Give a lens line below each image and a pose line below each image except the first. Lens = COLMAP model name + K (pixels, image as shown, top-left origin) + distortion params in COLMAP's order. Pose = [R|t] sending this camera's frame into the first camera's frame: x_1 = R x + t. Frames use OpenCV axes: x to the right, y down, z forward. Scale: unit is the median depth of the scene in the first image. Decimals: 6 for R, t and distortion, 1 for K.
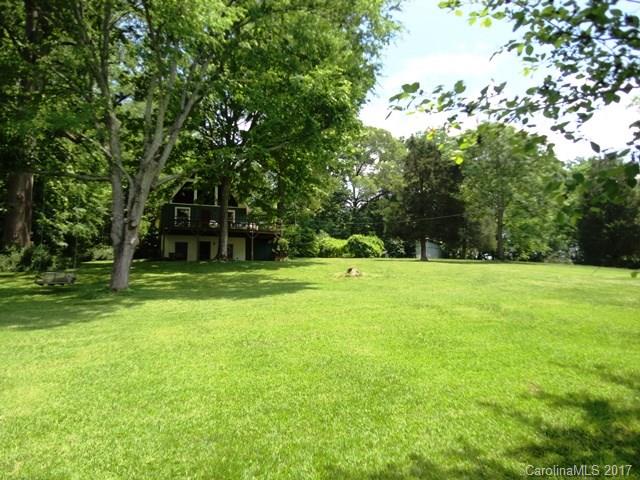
lens RADIAL K [[470.7, 0, 319.9], [0, 470.7, 242.2], [0, 0, 1]] dist [-0.004982, -0.002828]
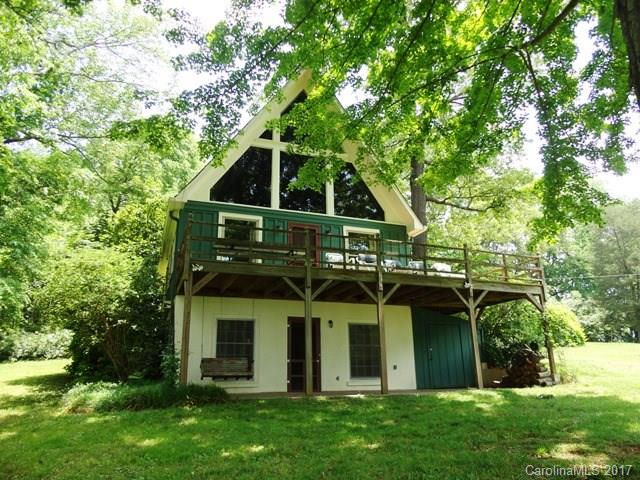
lens RADIAL K [[470.7, 0, 318.3], [0, 470.7, 241.3], [0, 0, 1]] dist [-0.004982, -0.002828]
pose [[0.999882, -0.003933, -0.014877, -0.233942], [0.001589, 0.988013, -0.154363, -0.003337], [0.015306, 0.154321, 0.987902, 0.679744]]
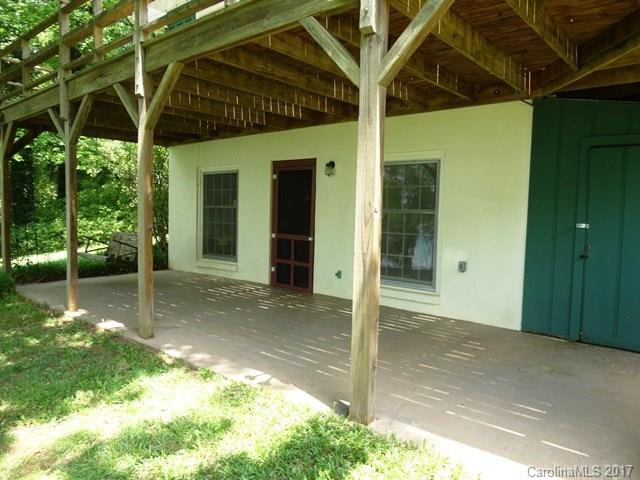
lens RADIAL K [[470.7, 0, 319.1], [0, 470.7, 238.2], [0, 0, 1]] dist [-0.004982, -0.002828]
pose [[0.447882, 0.075462, -0.890903, -0.079259], [0.080585, 0.988969, 0.124281, 0.006385], [0.890454, -0.127457, 0.436860, 0.942443]]
